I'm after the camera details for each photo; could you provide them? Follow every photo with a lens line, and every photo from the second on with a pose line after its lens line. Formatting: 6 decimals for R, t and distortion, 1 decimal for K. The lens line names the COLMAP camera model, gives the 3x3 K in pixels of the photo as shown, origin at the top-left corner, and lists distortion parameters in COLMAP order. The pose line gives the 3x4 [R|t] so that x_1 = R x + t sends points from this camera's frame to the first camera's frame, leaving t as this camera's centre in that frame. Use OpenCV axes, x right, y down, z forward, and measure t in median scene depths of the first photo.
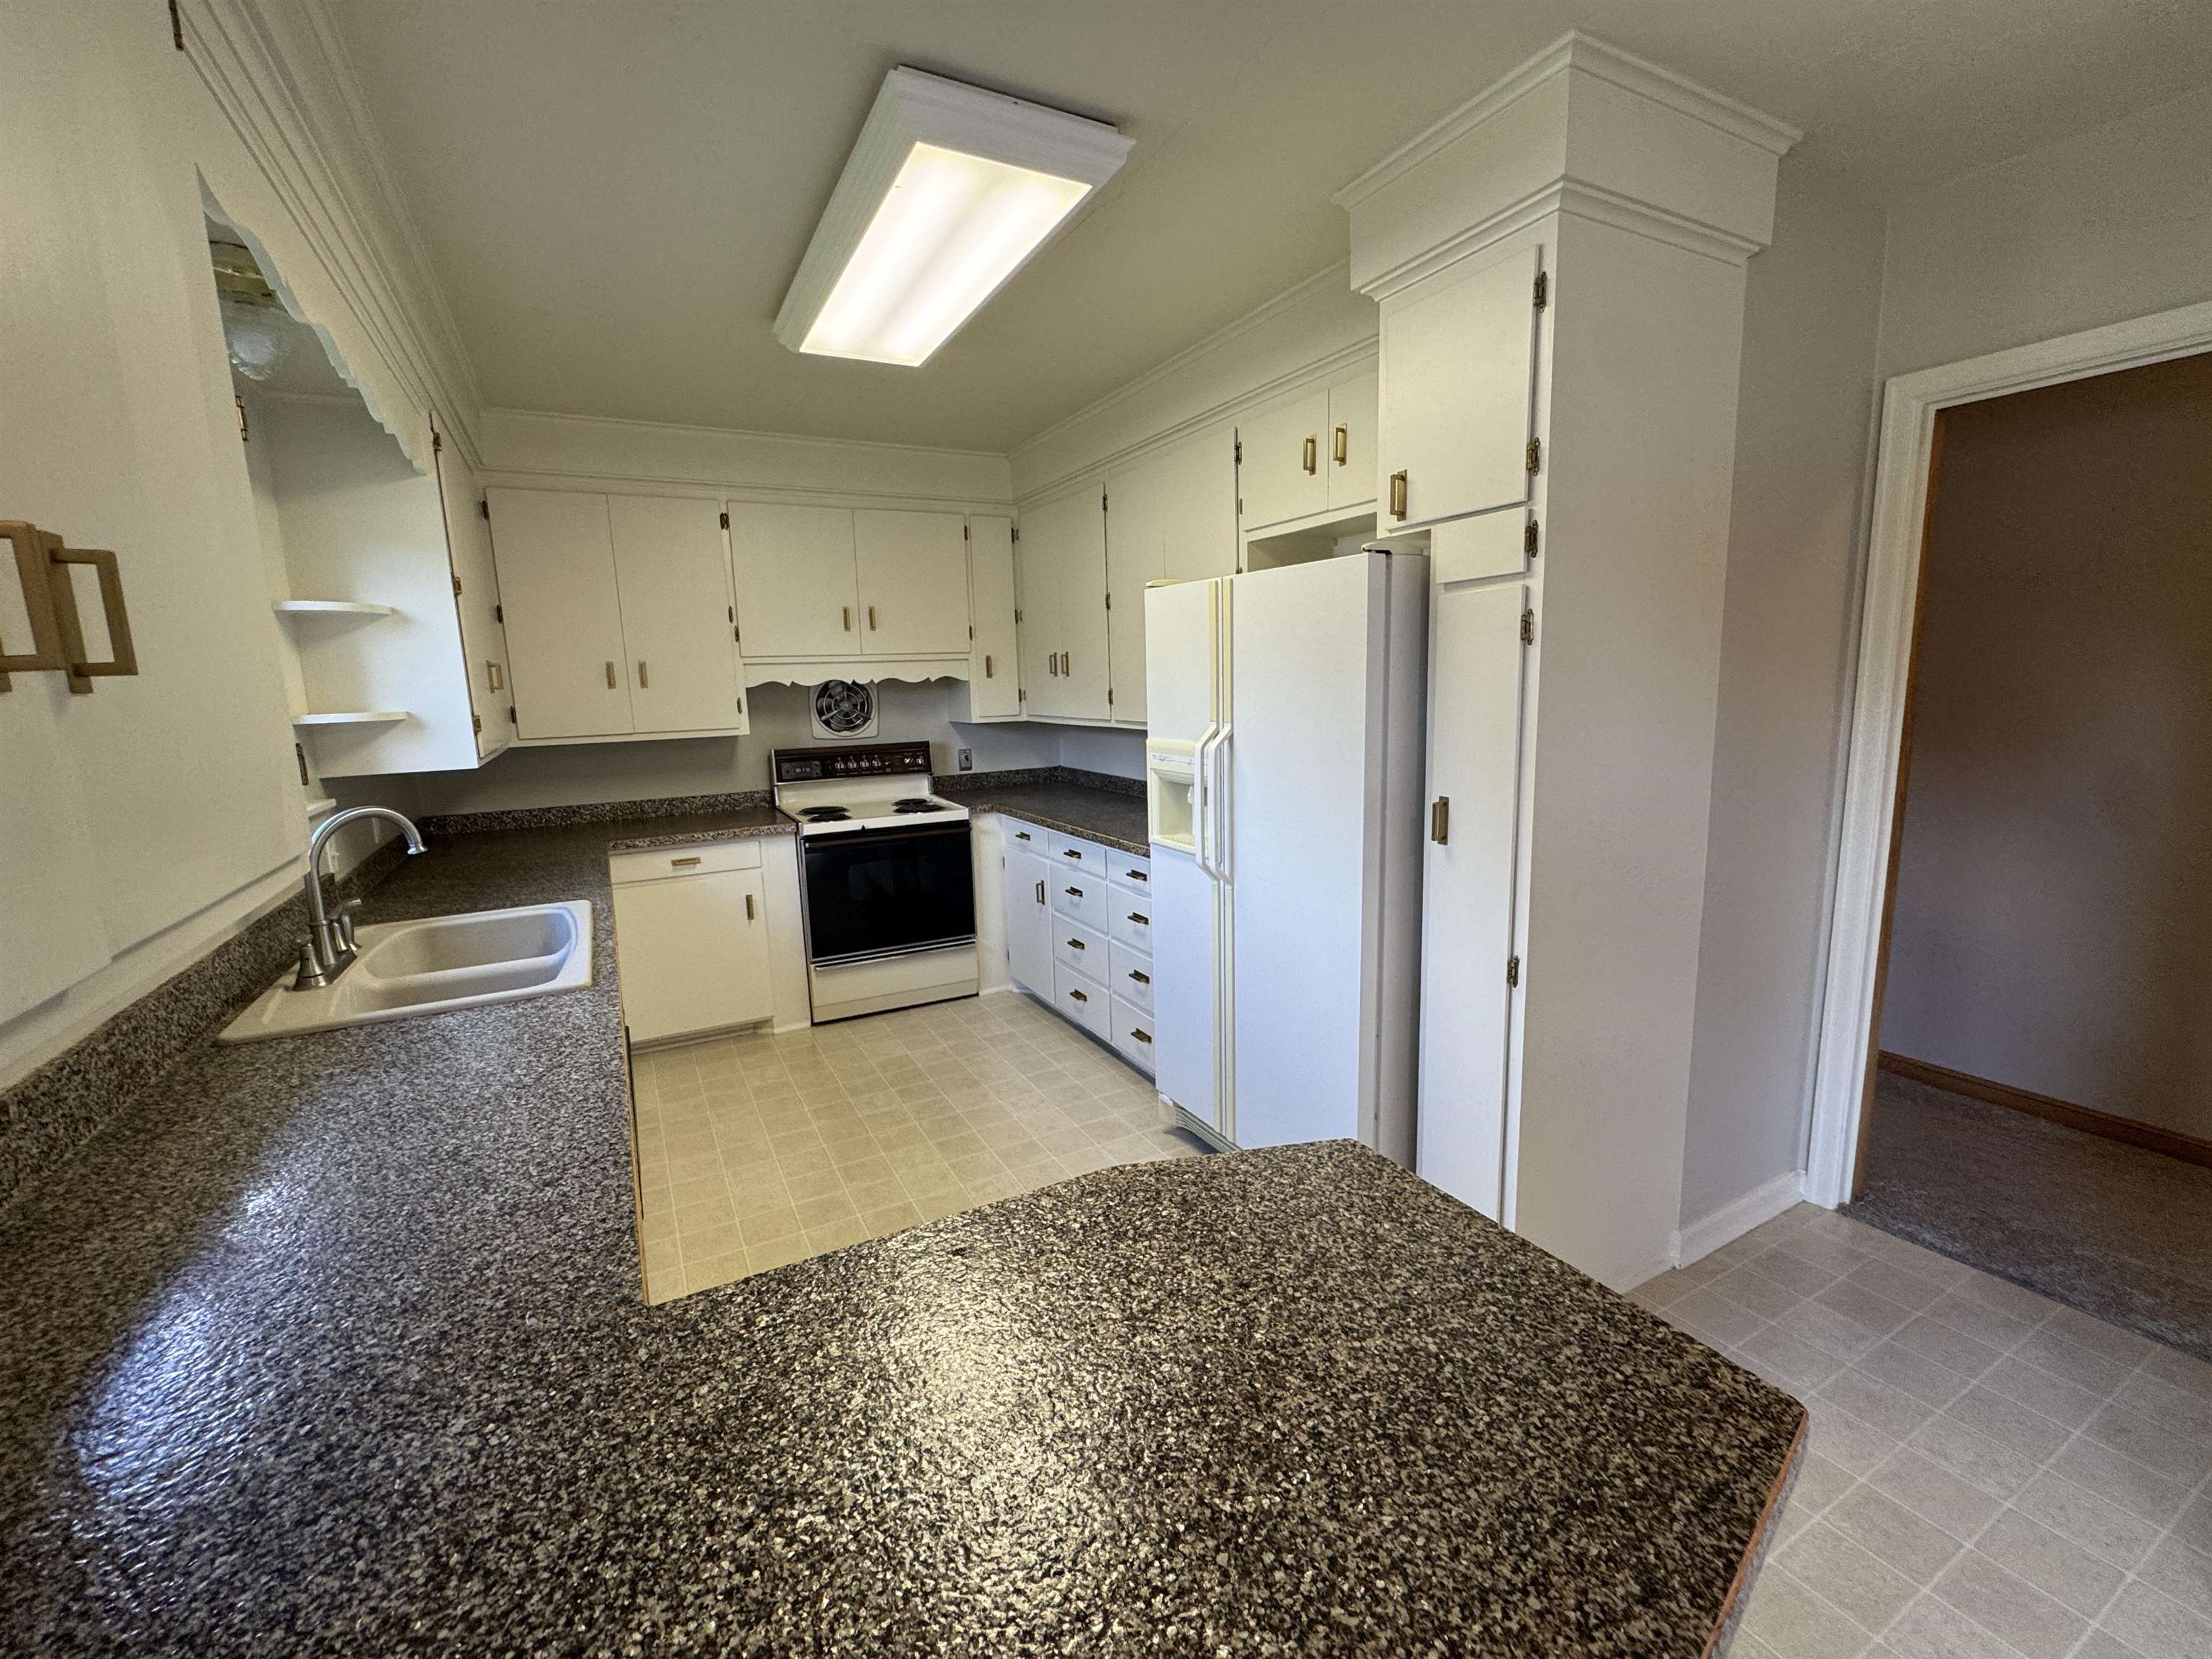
lens RADIAL K [[934.1, 0, 1105.6], [0, 934.1, 830.6], [0, 0, 1]] dist [-0.003120, -0.001213]
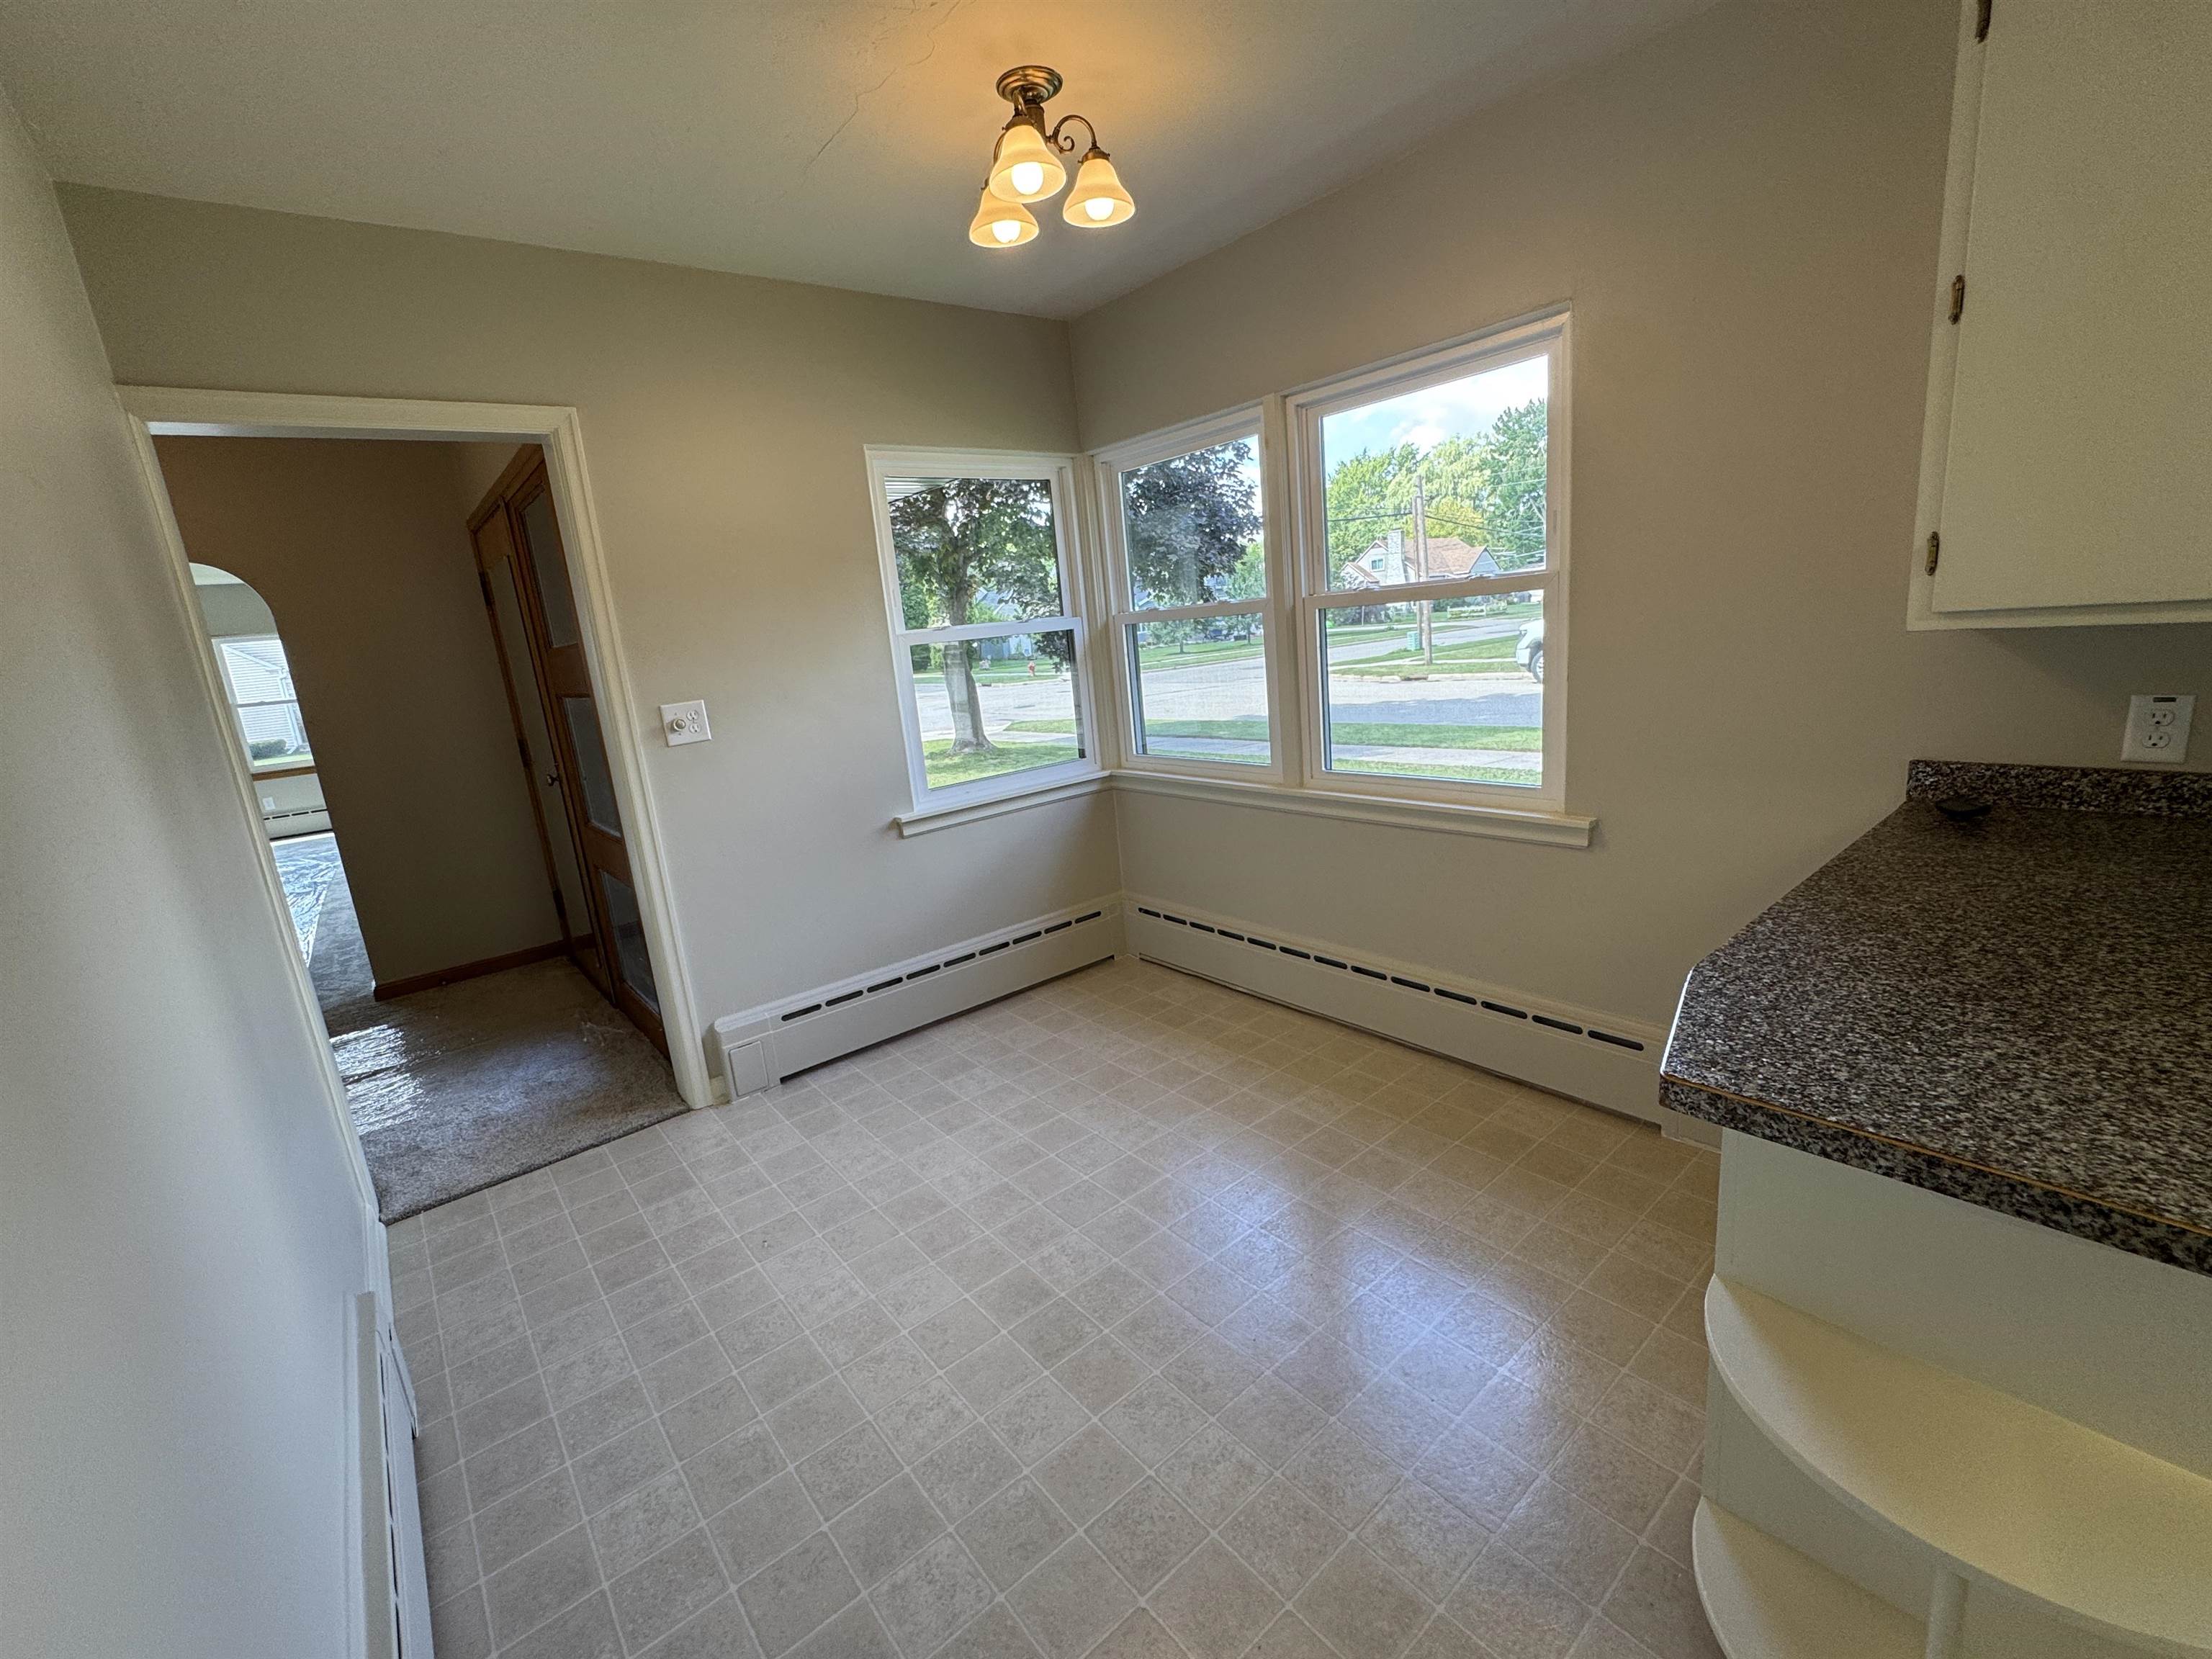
lens RADIAL K [[934.1, 0, 1106.1], [0, 934.1, 827.8], [0, 0, 1]] dist [-0.003120, -0.001213]
pose [[-0.973660, 0.162097, -0.160345, 0.312190], [0.092235, 0.923165, 0.373175, -0.054968], [0.208515, 0.348556, -0.913800, 0.356254]]
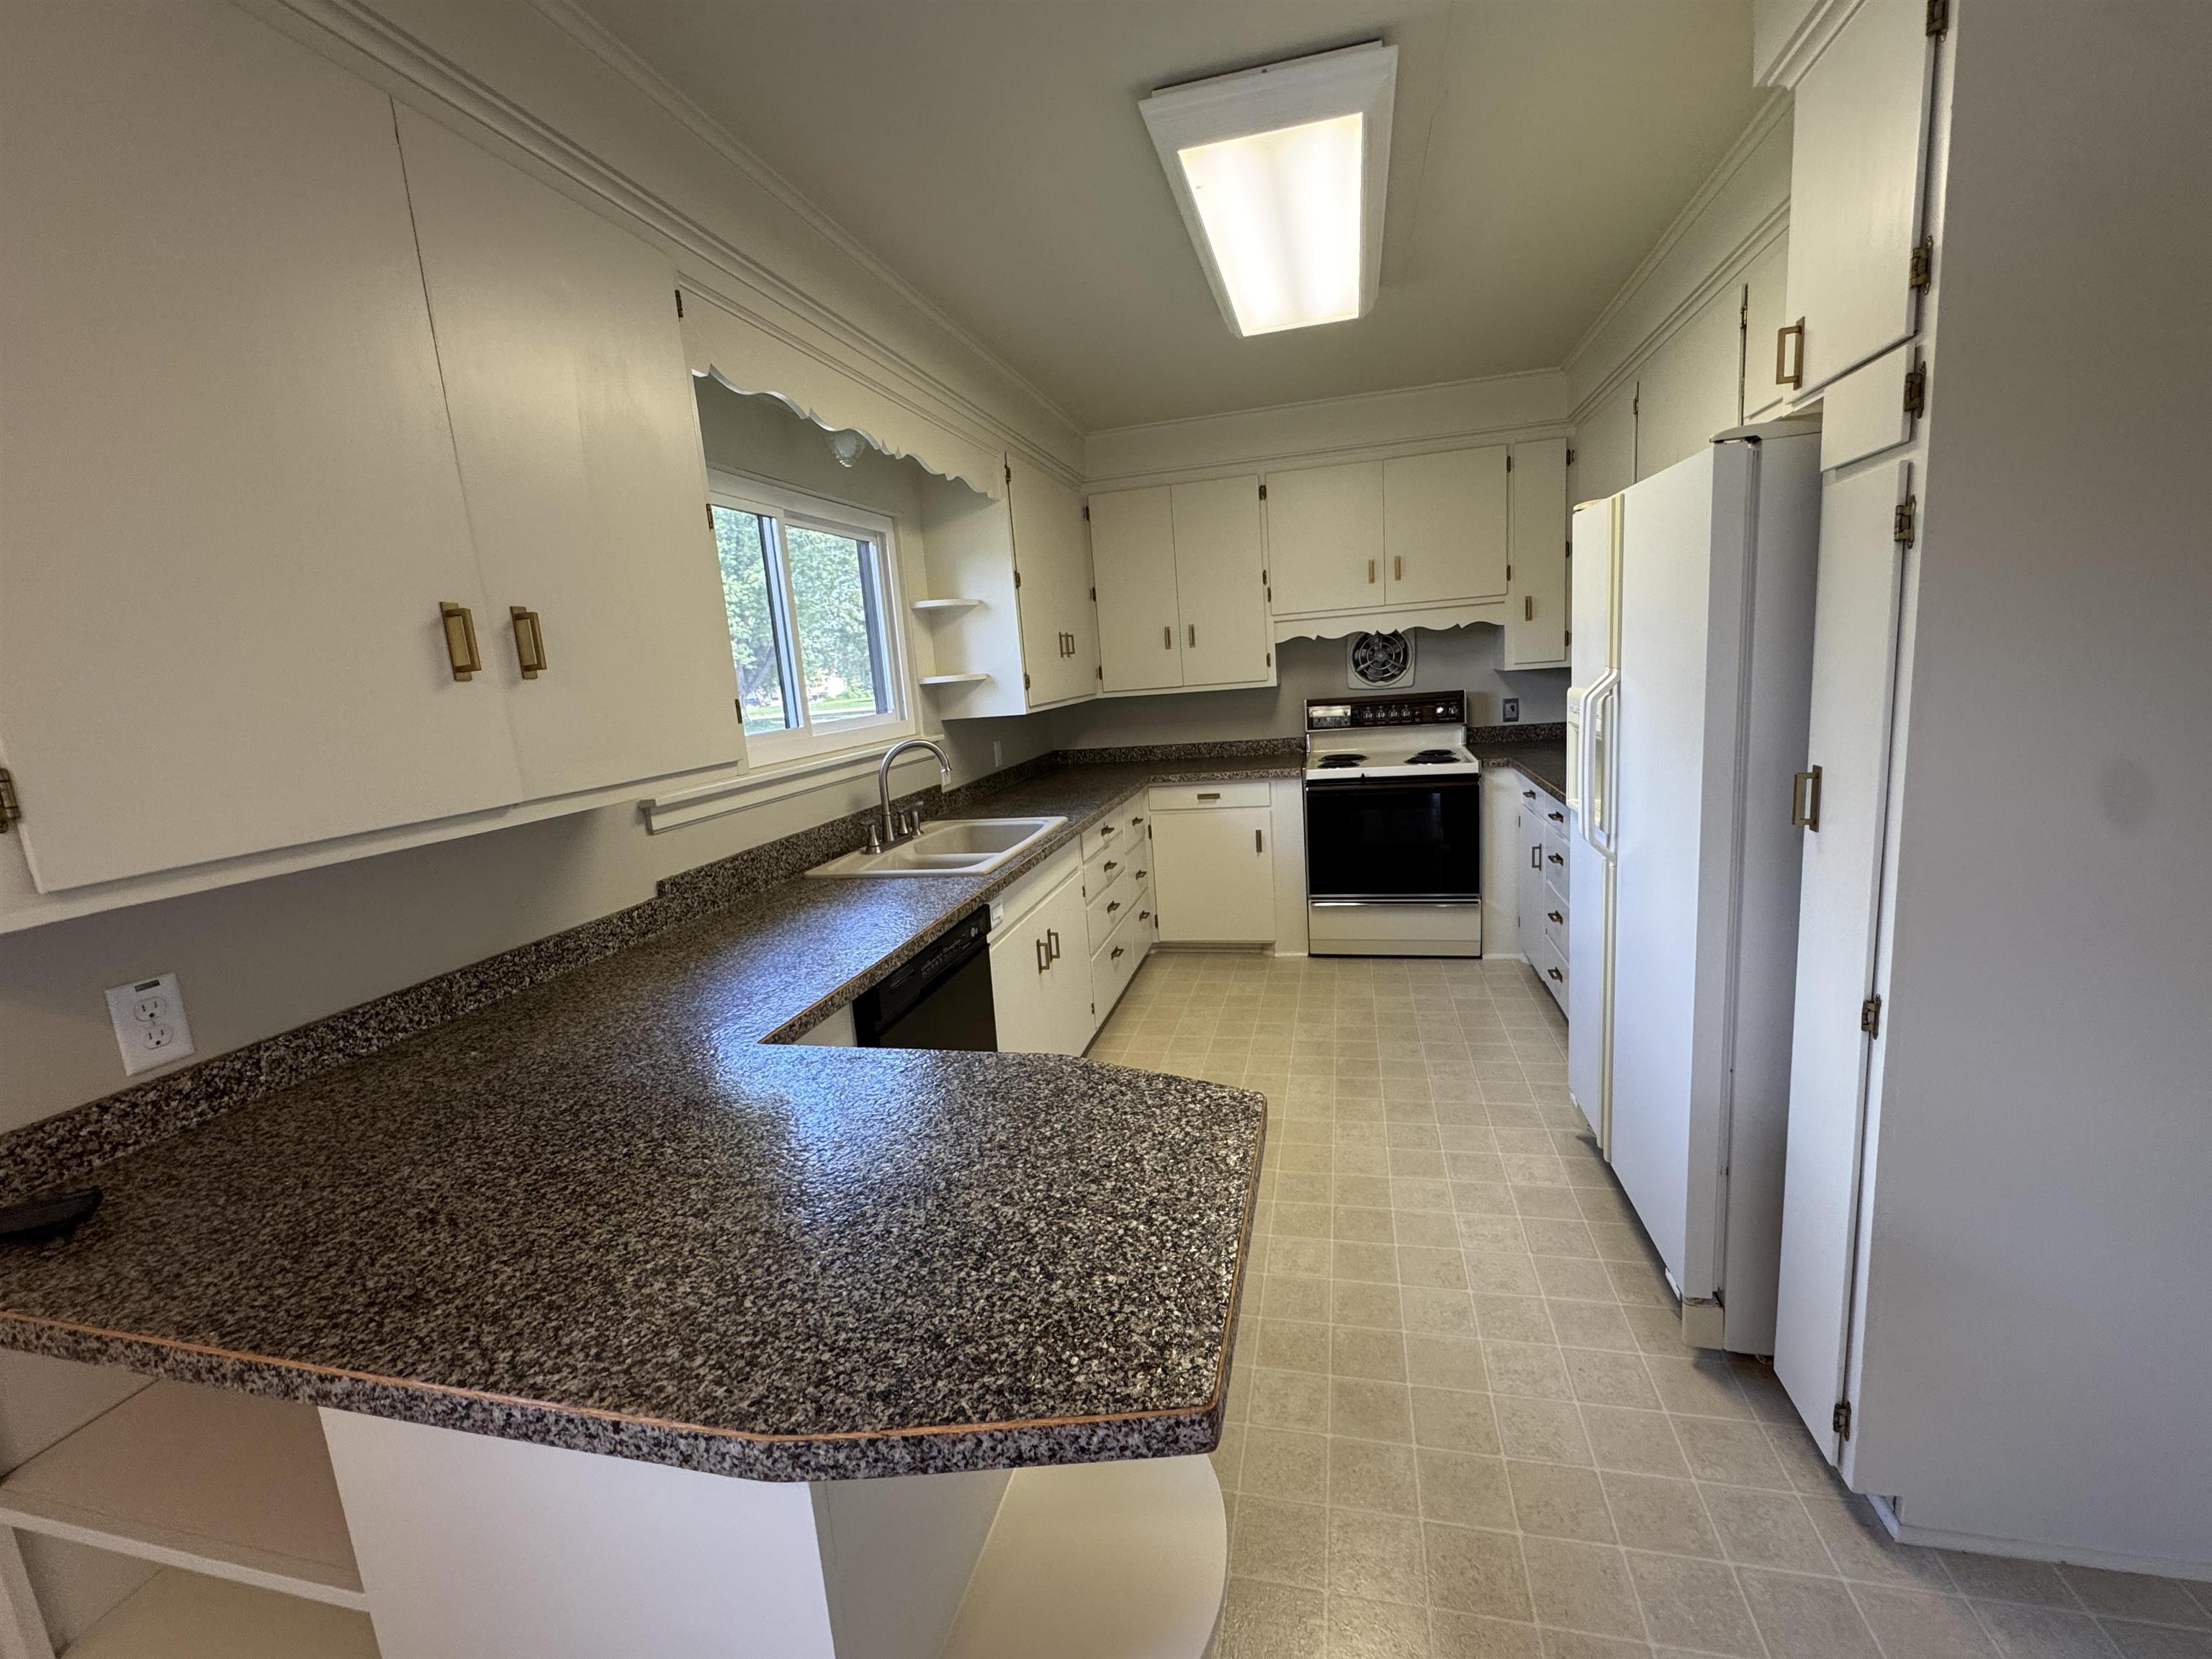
lens RADIAL K [[934.1, 0, 1106.8], [0, 934.1, 828.8], [0, 0, 1]] dist [-0.003120, -0.001213]
pose [[0.741524, 0.090761, -0.664759, 0.228181], [-0.055567, 0.995712, 0.073963, -0.005352], [0.668621, -0.017907, 0.743387, 0.042952]]
